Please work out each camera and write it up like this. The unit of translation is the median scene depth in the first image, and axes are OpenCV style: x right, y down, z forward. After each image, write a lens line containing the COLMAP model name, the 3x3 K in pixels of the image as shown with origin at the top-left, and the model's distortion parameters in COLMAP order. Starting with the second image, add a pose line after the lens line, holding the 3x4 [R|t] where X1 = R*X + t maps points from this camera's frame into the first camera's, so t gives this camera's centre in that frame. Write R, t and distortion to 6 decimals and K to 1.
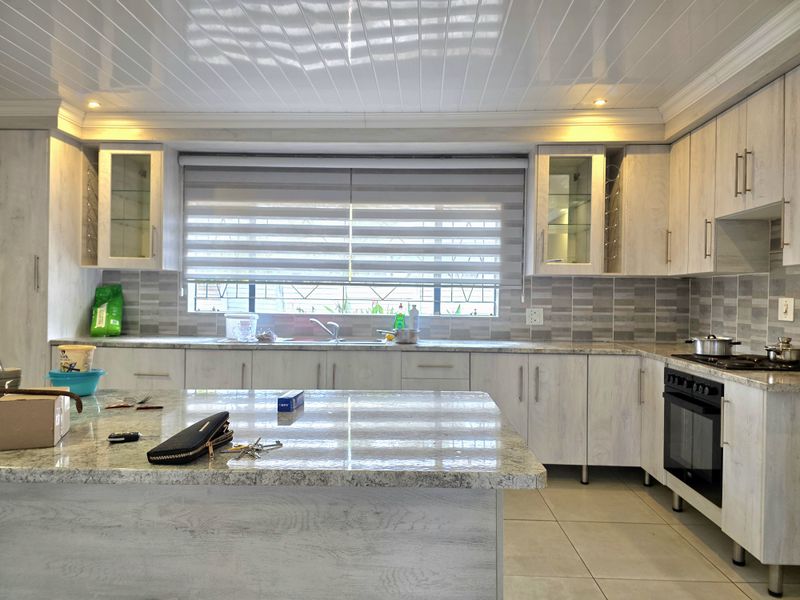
lens RADIAL K [[524.7, 0, 400.0], [0, 524.7, 300.0], [0, 0, 1]] dist [0.087571, -0.093220]
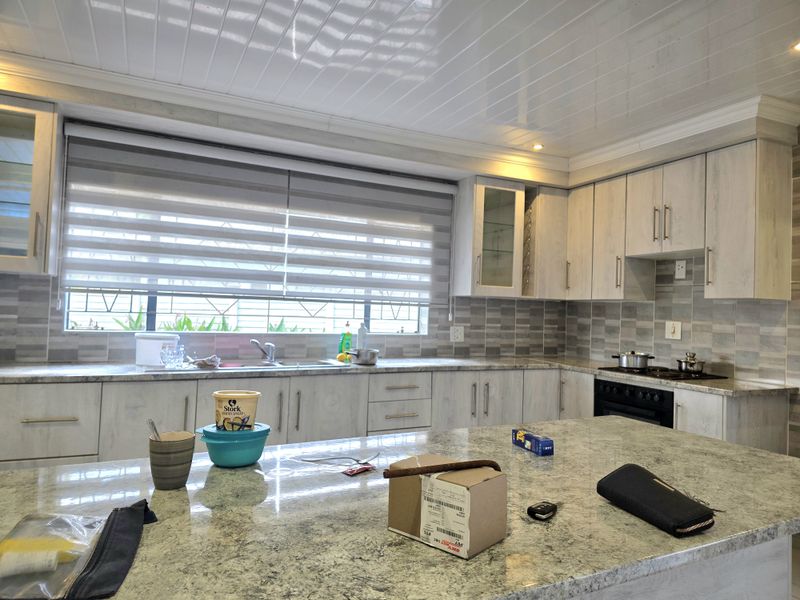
lens RADIAL K [[524.7, 0, 400.0], [0, 524.7, 300.0], [0, 0, 1]] dist [0.087571, -0.093220]
pose [[0.885004, 0.024332, 0.464947, -0.353416], [-0.016038, 0.999634, -0.021786, -0.013000], [-0.465306, 0.011824, 0.885071, 0.124167]]
